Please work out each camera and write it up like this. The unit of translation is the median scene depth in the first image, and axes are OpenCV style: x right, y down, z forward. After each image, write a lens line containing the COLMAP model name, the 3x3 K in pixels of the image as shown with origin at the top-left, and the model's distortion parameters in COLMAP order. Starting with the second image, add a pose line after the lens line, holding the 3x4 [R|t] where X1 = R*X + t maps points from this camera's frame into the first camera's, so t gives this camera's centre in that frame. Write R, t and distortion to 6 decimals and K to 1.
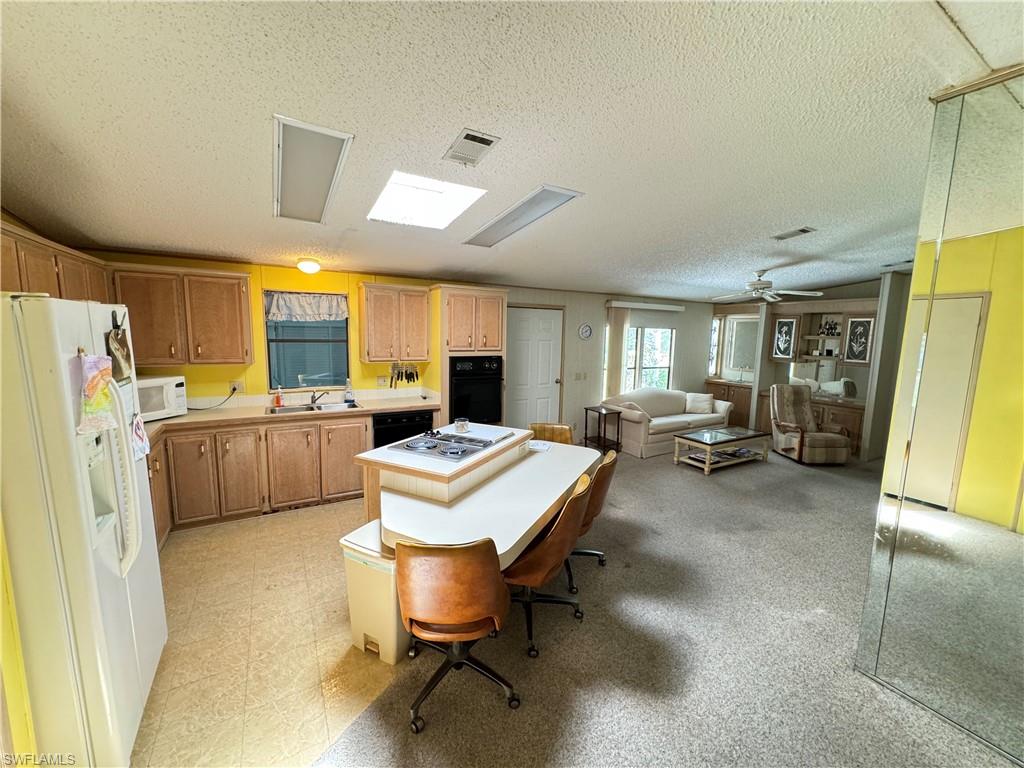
lens RADIAL K [[405.3, 0, 515.3], [0, 405.3, 383.9], [0, 0, 1]] dist [-0.004003, 0.000338]
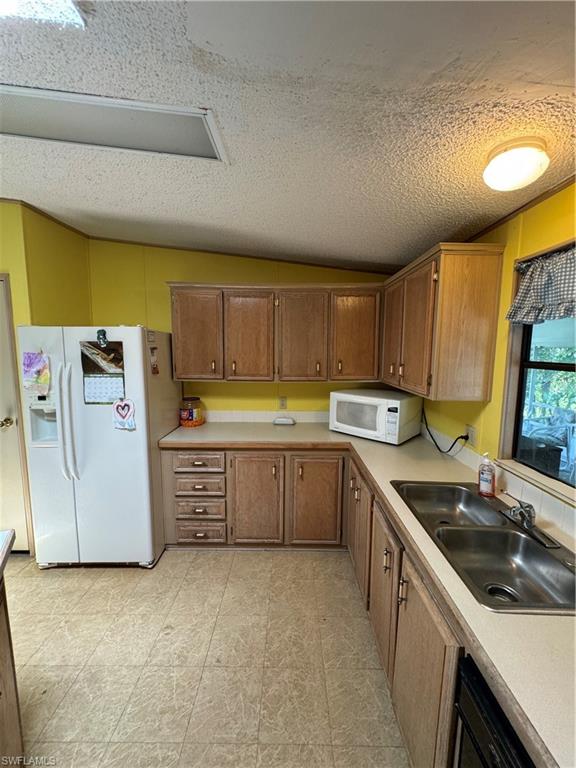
lens RADIAL K [[304.0, 0, 288.7], [0, 304.0, 385.1], [0, 0, 1]] dist [-0.004003, 0.000338]
pose [[-0.509324, 0.082246, -0.856636, -0.096401], [-0.124724, 0.977858, 0.168041, -0.076244], [0.851489, 0.192431, -0.487788, 0.654091]]
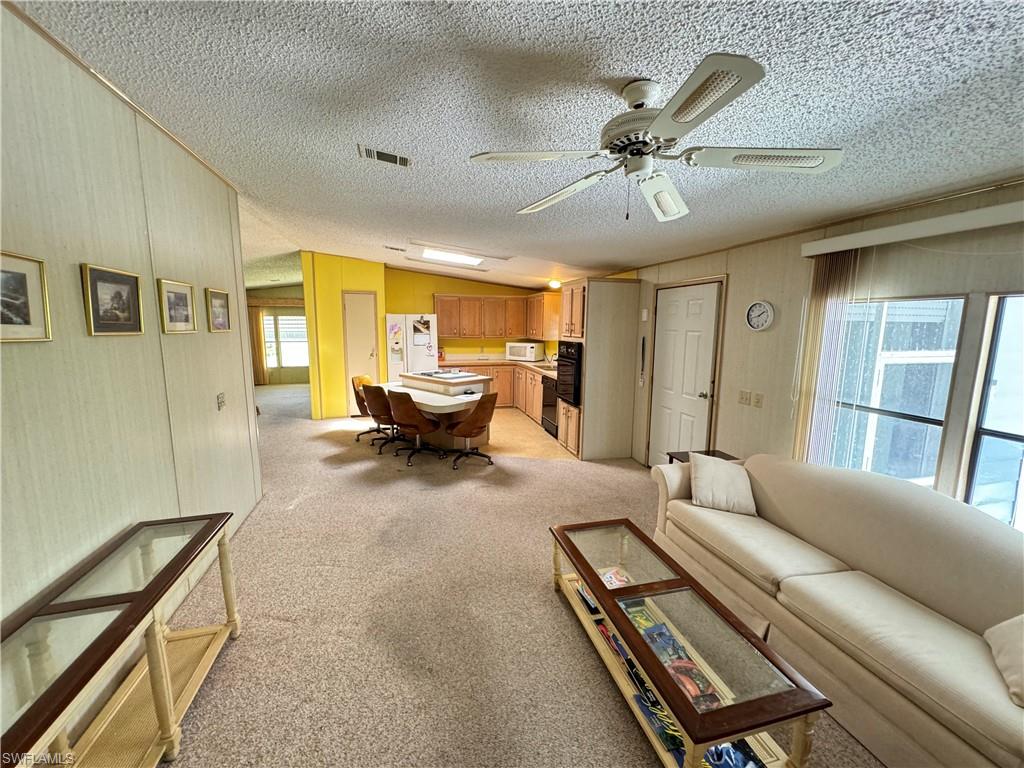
lens RADIAL K [[405.3, 0, 511.9], [0, 405.3, 386.1], [0, 0, 1]] dist [-0.004003, 0.000338]
pose [[-0.263265, 0.124718, -0.956628, 0.790770], [-0.139364, 0.976290, 0.165634, -0.084320], [0.954604, 0.176925, -0.239642, 0.856838]]
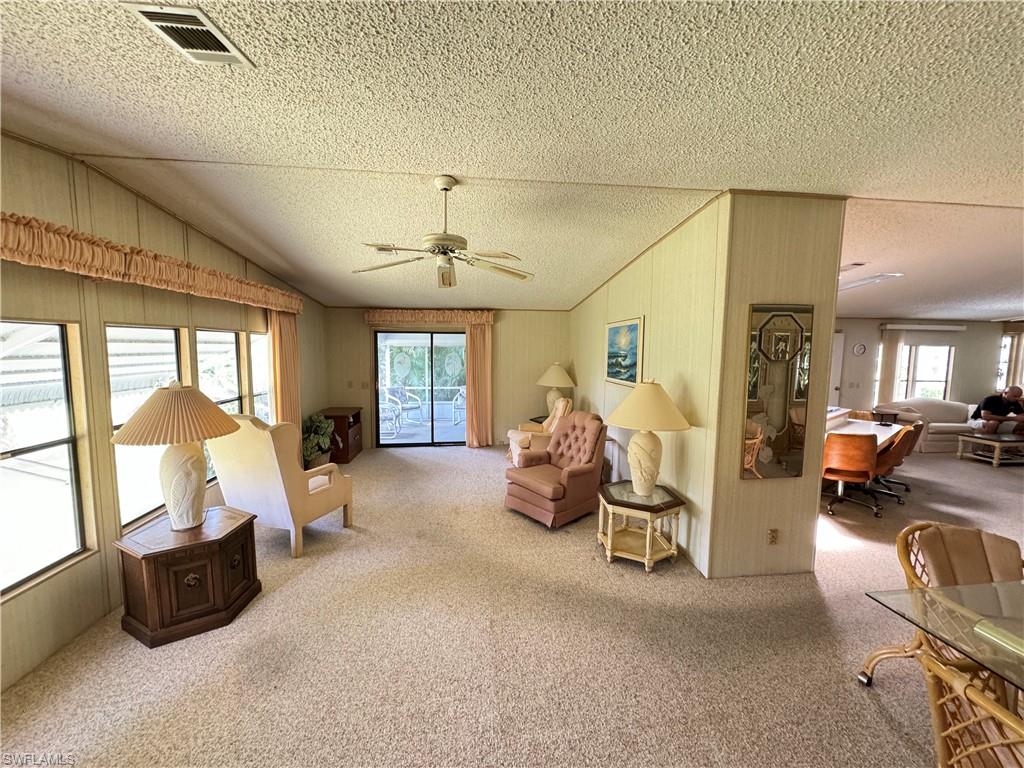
lens RADIAL K [[405.3, 0, 510.2], [0, 405.3, 383.2], [0, 0, 1]] dist [-0.004003, 0.000338]
pose [[0.909015, 0.028823, -0.415765, -0.293685], [-0.047685, 0.998247, -0.035054, 0.072261], [0.414026, 0.051691, 0.908796, -0.592435]]
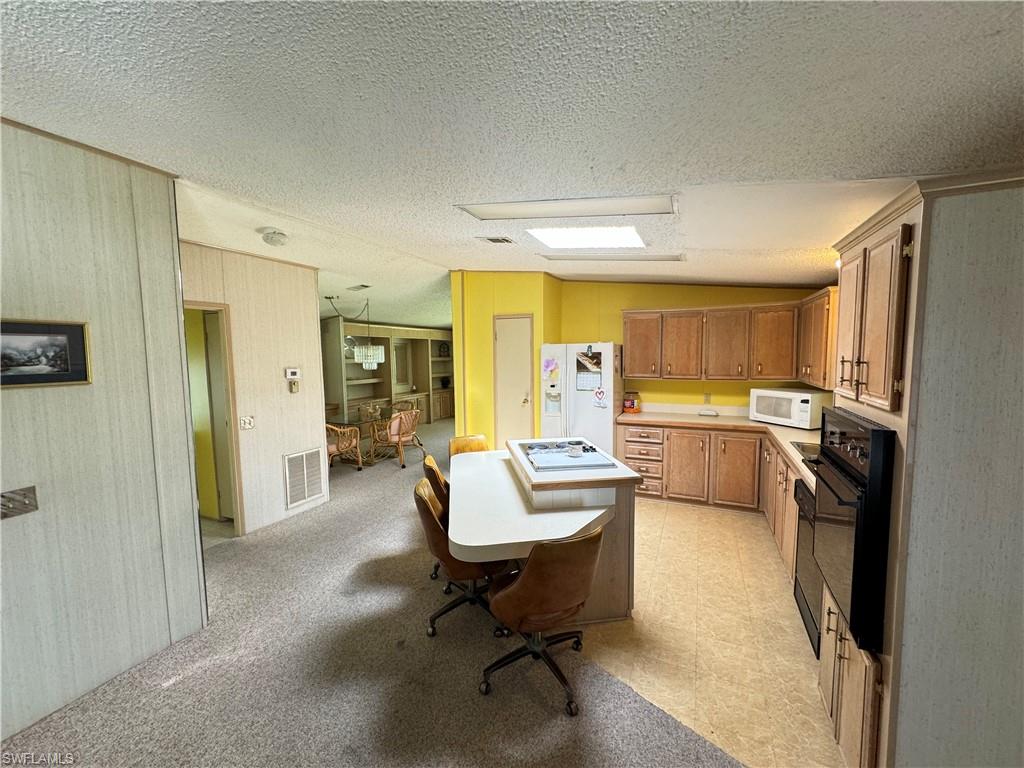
lens RADIAL K [[405.3, 0, 514.5], [0, 405.3, 385.1], [0, 0, 1]] dist [-0.004003, 0.000338]
pose [[-0.819581, 0.038249, -0.571686, 0.265699], [-0.076576, 0.981506, 0.175450, -0.102272], [0.567824, 0.187573, -0.801494, 0.835868]]
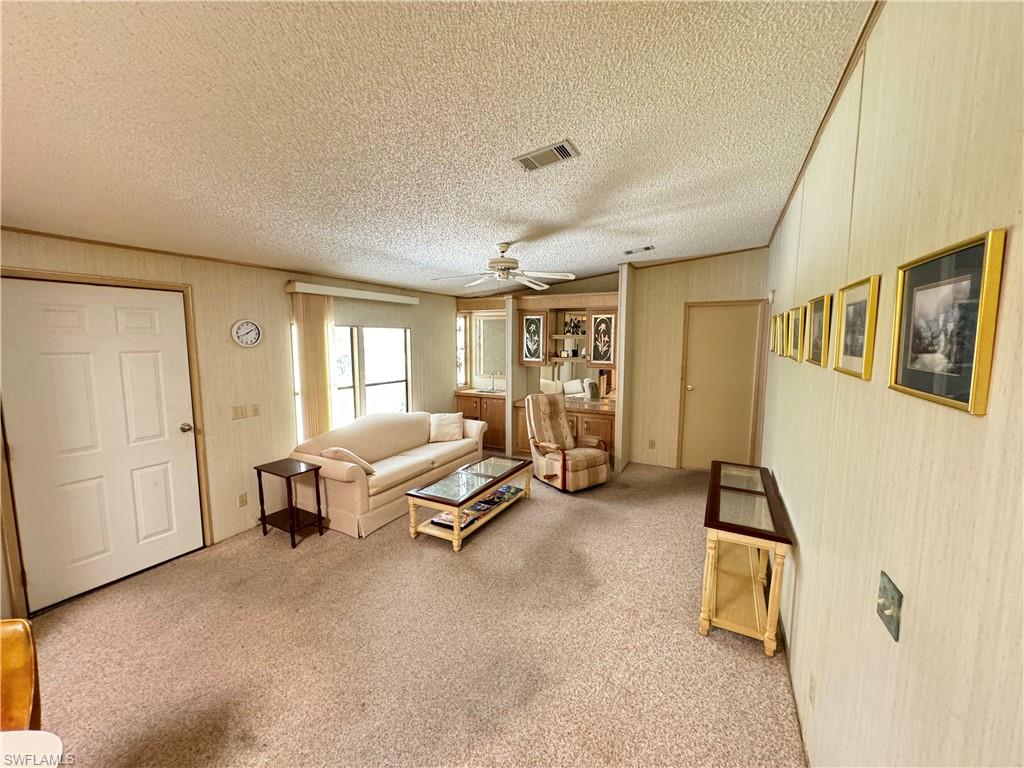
lens RADIAL K [[405.3, 0, 513.8], [0, 405.3, 385.7], [0, 0, 1]] dist [-0.004003, 0.000338]
pose [[0.848141, -0.079548, 0.523764, 0.193605], [0.080916, 0.996514, 0.020319, -0.037604], [-0.523554, 0.025147, 0.851621, 0.328640]]
